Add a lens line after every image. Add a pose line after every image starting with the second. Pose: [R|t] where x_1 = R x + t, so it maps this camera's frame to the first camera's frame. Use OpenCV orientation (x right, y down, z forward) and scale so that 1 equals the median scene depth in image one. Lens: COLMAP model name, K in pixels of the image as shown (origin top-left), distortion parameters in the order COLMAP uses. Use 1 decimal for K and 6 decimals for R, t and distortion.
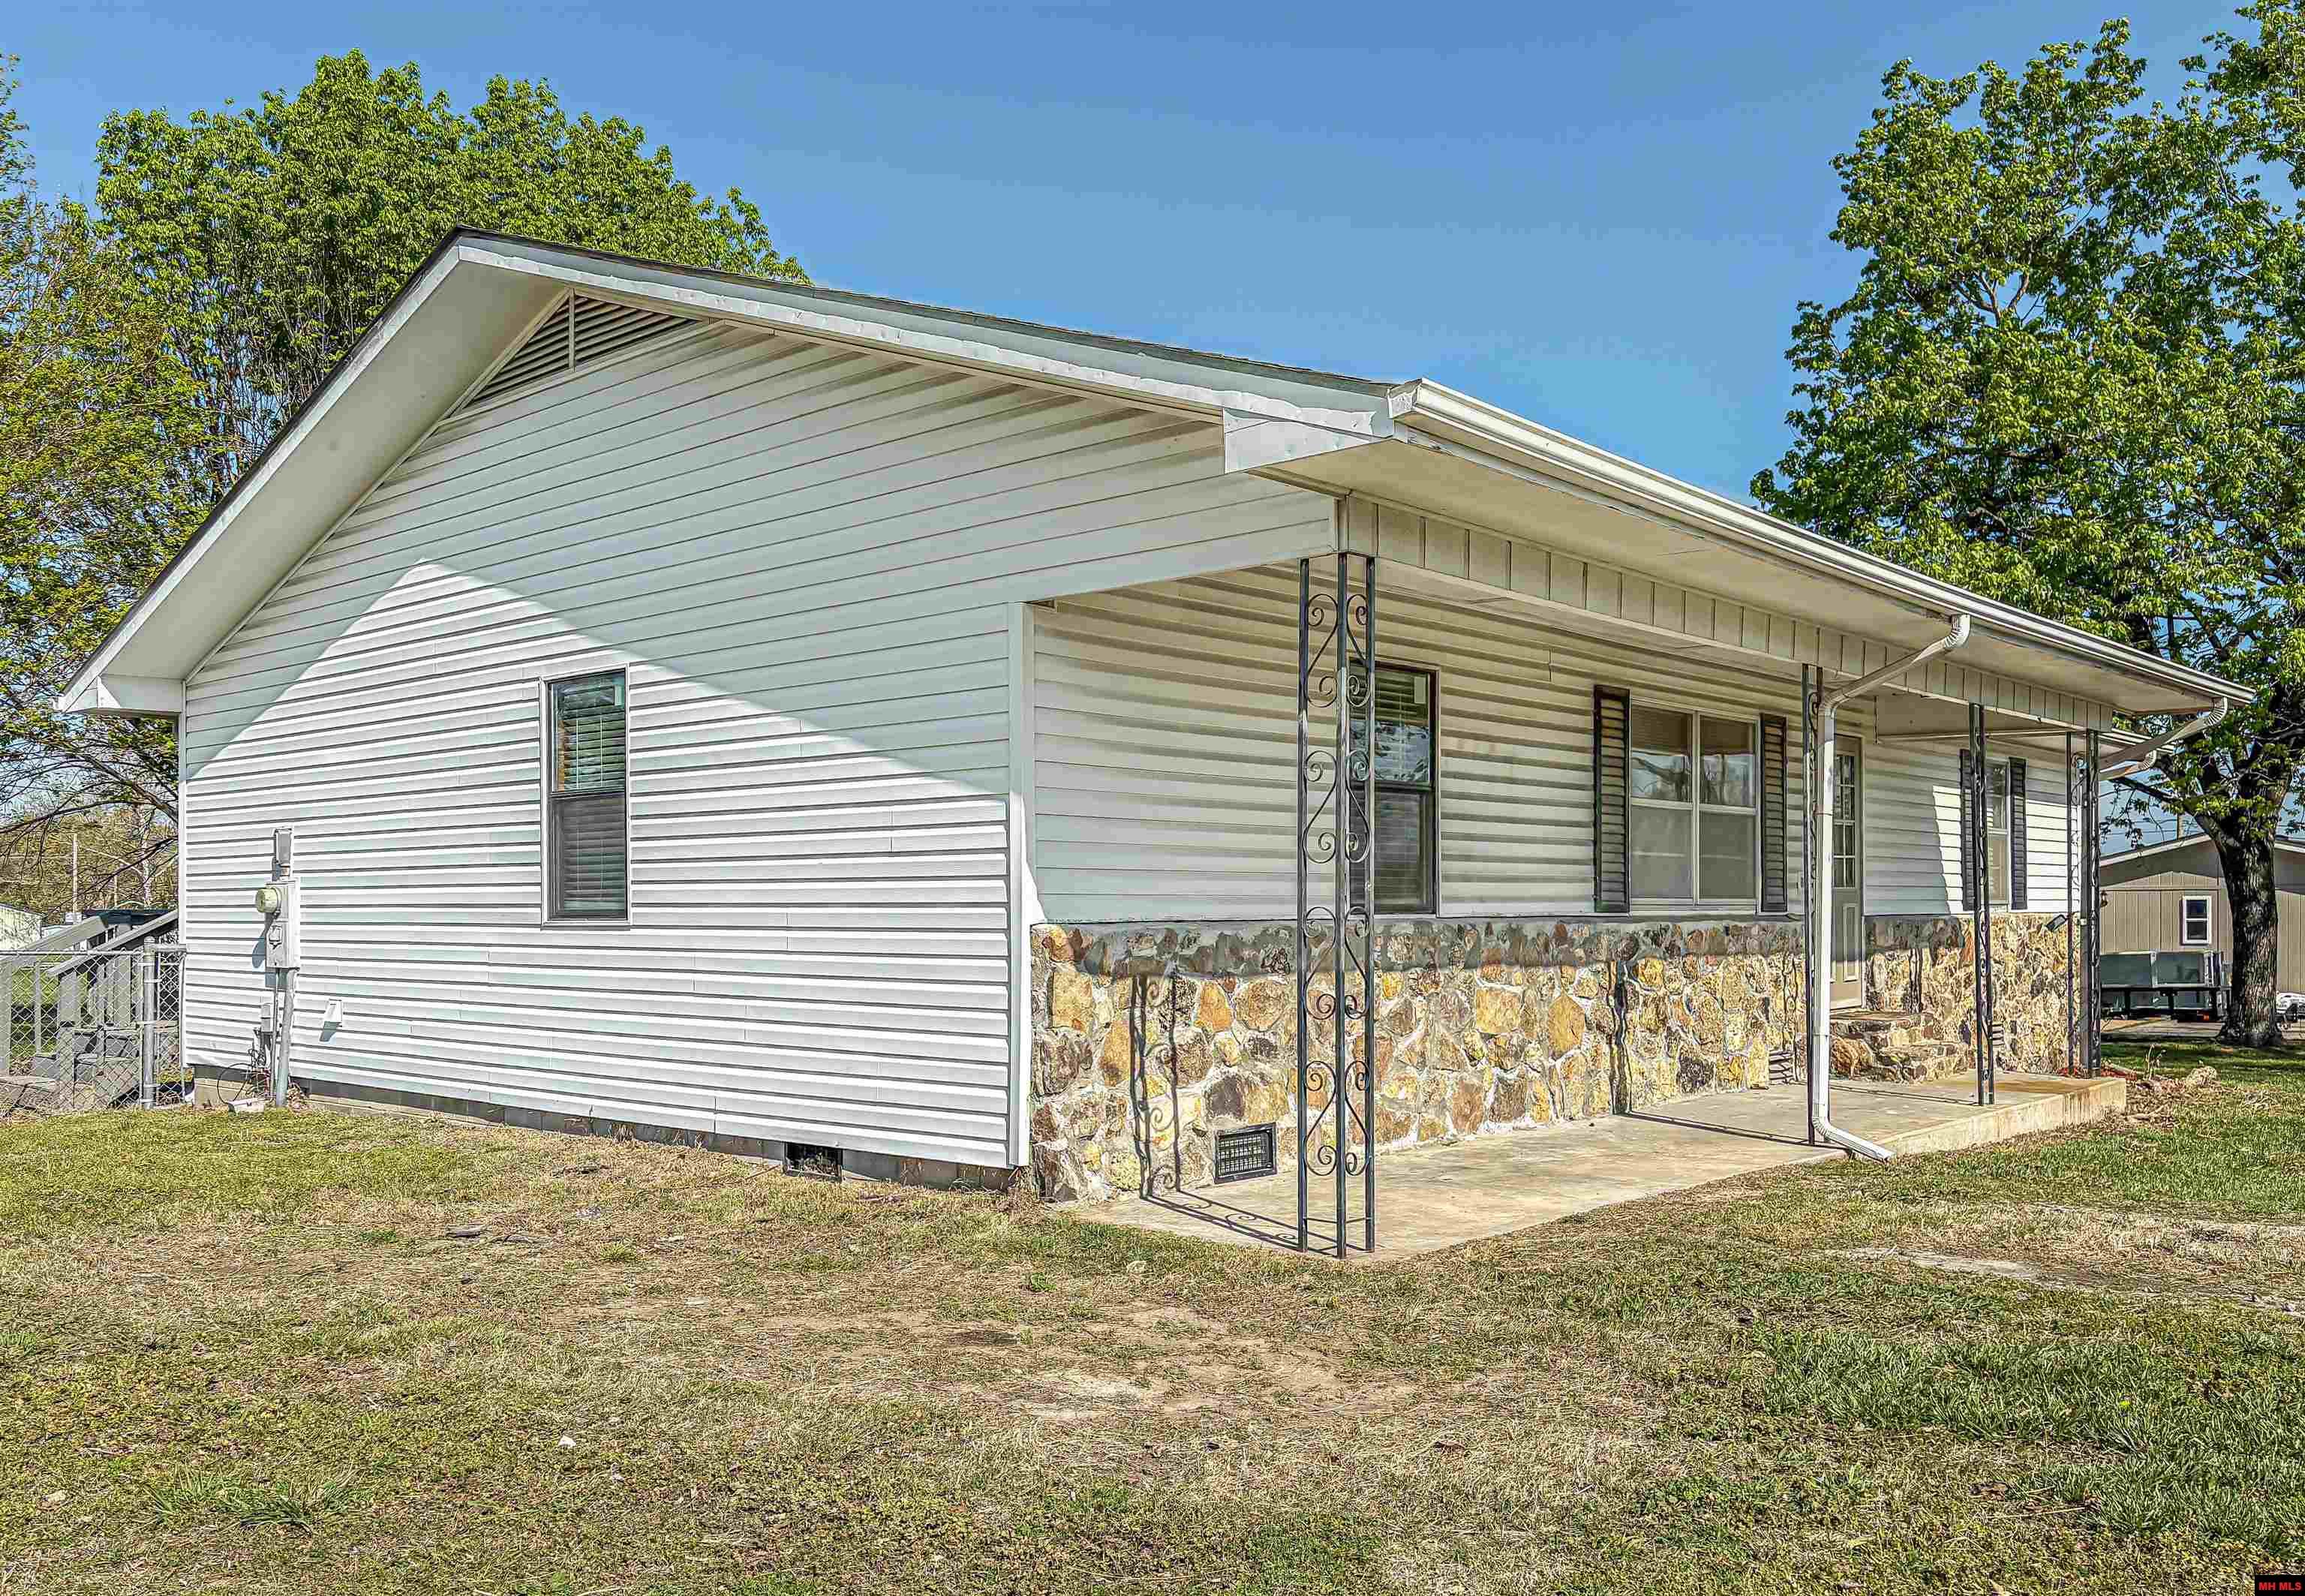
lens RADIAL K [[1883.7, 0, 1151.4], [0, 1883.7, 857.1], [0, 0, 1]] dist [-0.015300, -0.000869]
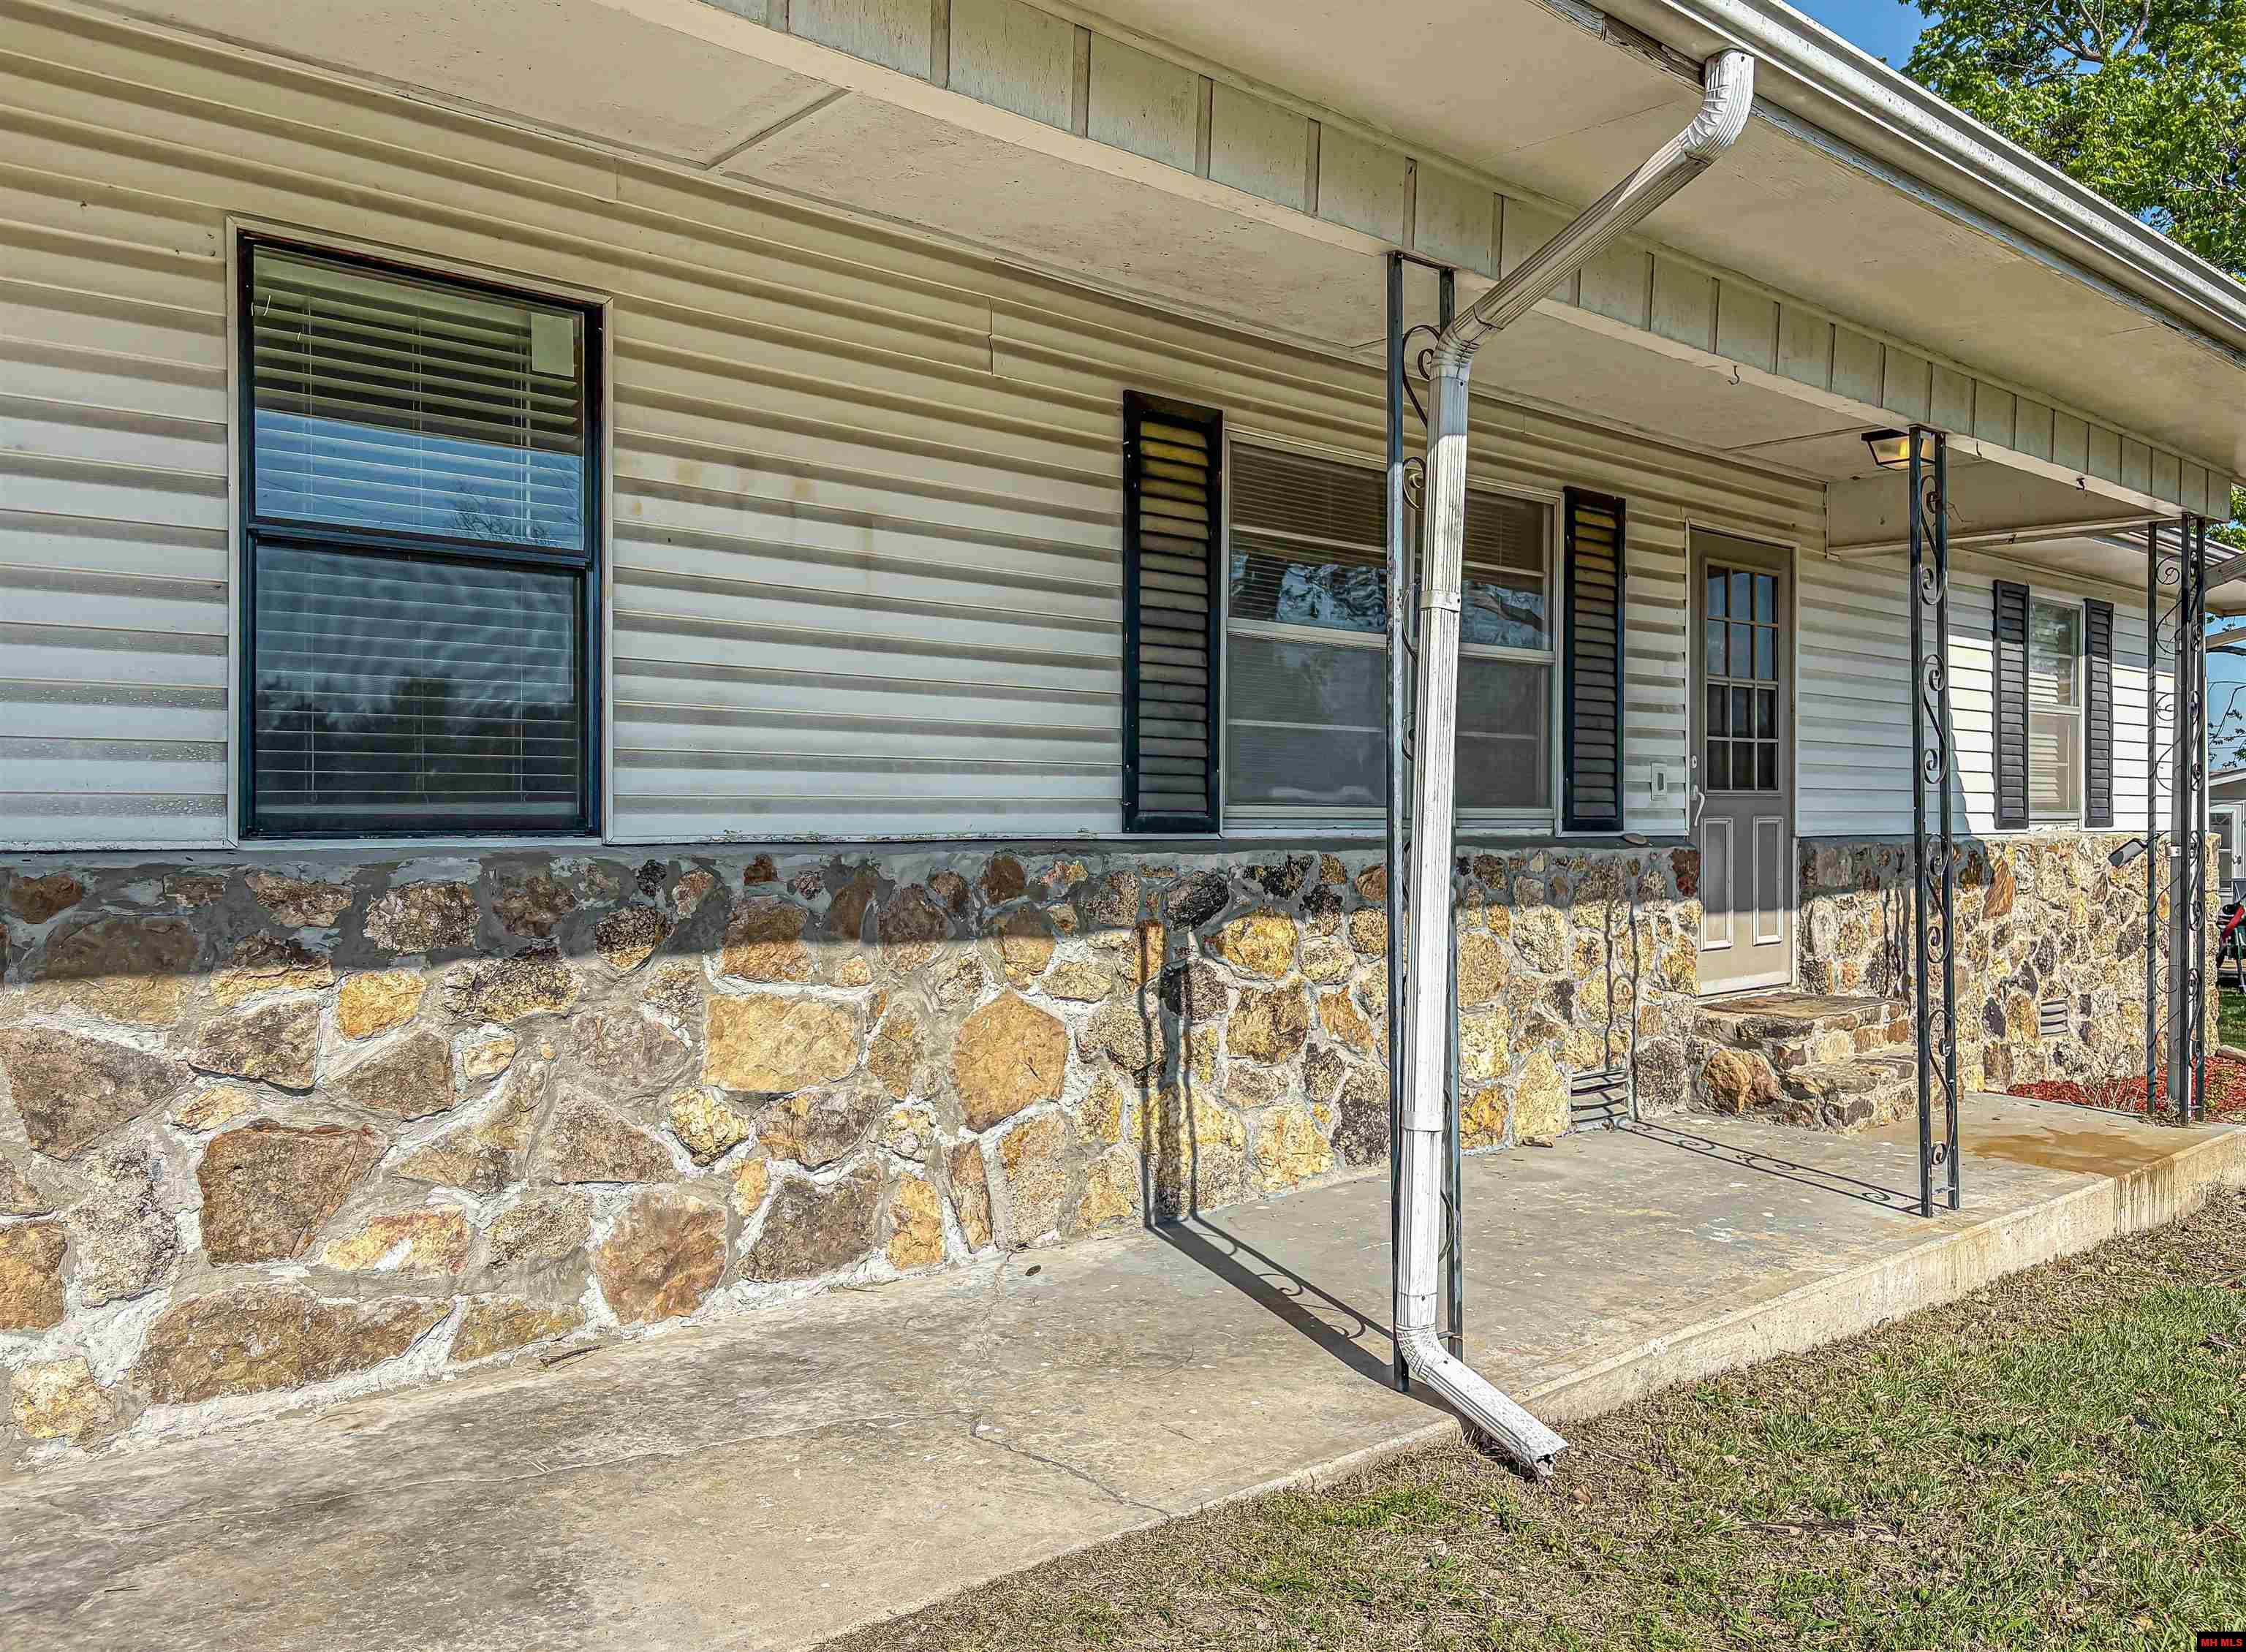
lens RADIAL K [[1714.1, 0, 1167.0], [0, 1714.1, 786.6], [0, 0, 1]] dist [0.055818, -0.035972]
pose [[0.994757, 0.004694, -0.102159, 0.296367], [-0.003521, 0.999926, 0.011652, 0.011208], [0.102206, -0.011231, 0.994700, 0.532117]]
